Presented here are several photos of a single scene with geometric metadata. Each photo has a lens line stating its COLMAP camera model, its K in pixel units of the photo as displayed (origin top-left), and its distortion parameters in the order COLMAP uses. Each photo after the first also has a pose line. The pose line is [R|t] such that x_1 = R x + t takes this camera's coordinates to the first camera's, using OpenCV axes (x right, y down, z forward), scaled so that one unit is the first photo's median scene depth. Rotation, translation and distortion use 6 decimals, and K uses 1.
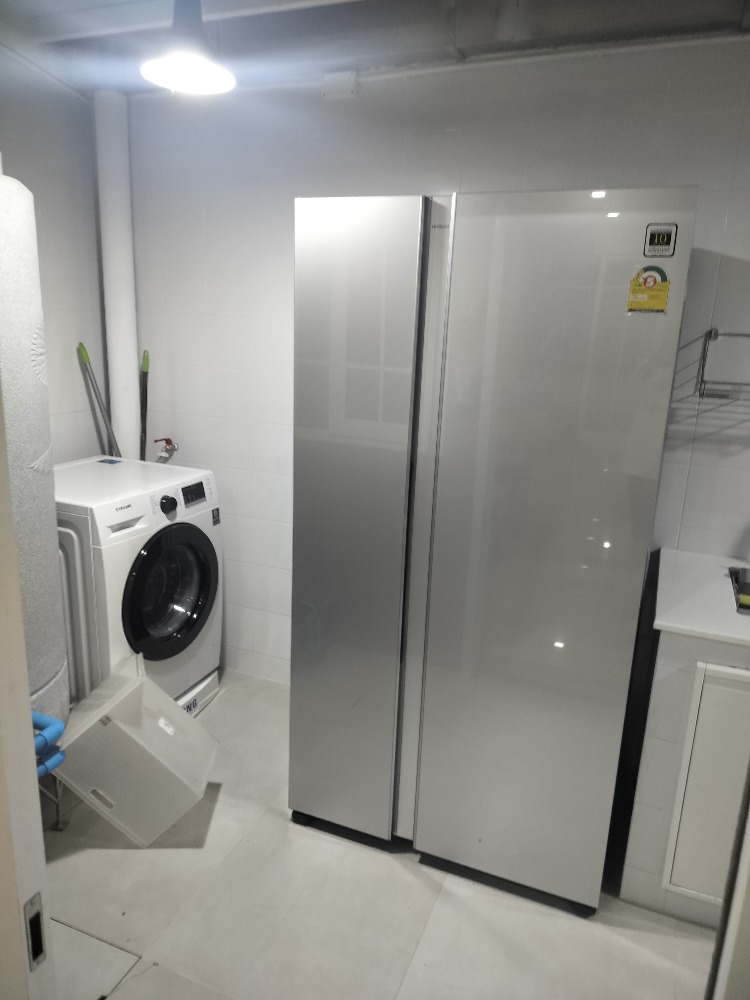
lens RADIAL K [[716.4, 0, 377.1], [0, 716.4, 499.2], [0, 0, 1]] dist [0.032129, -0.030903]
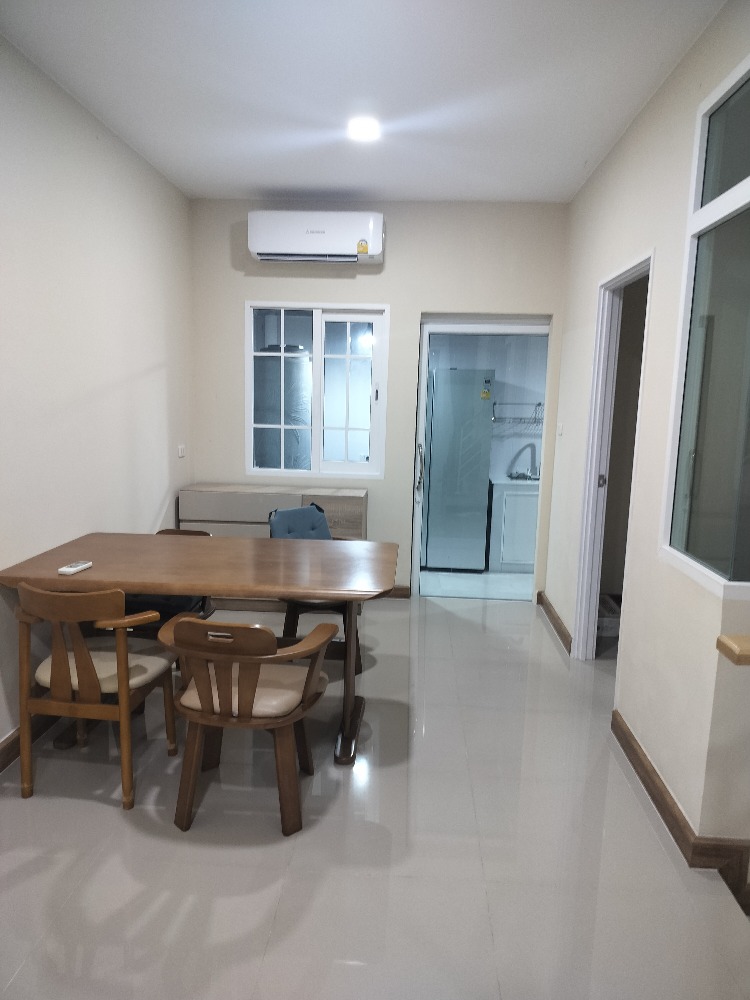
lens RADIAL K [[716.4, 0, 380.7], [0, 716.4, 519.1], [0, 0, 1]] dist [0.032129, -0.030903]
pose [[0.942983, -0.070777, 0.325228, -1.188949], [0.092411, 0.994386, -0.051540, 0.435038], [-0.319754, 0.078656, 0.944230, -1.978242]]
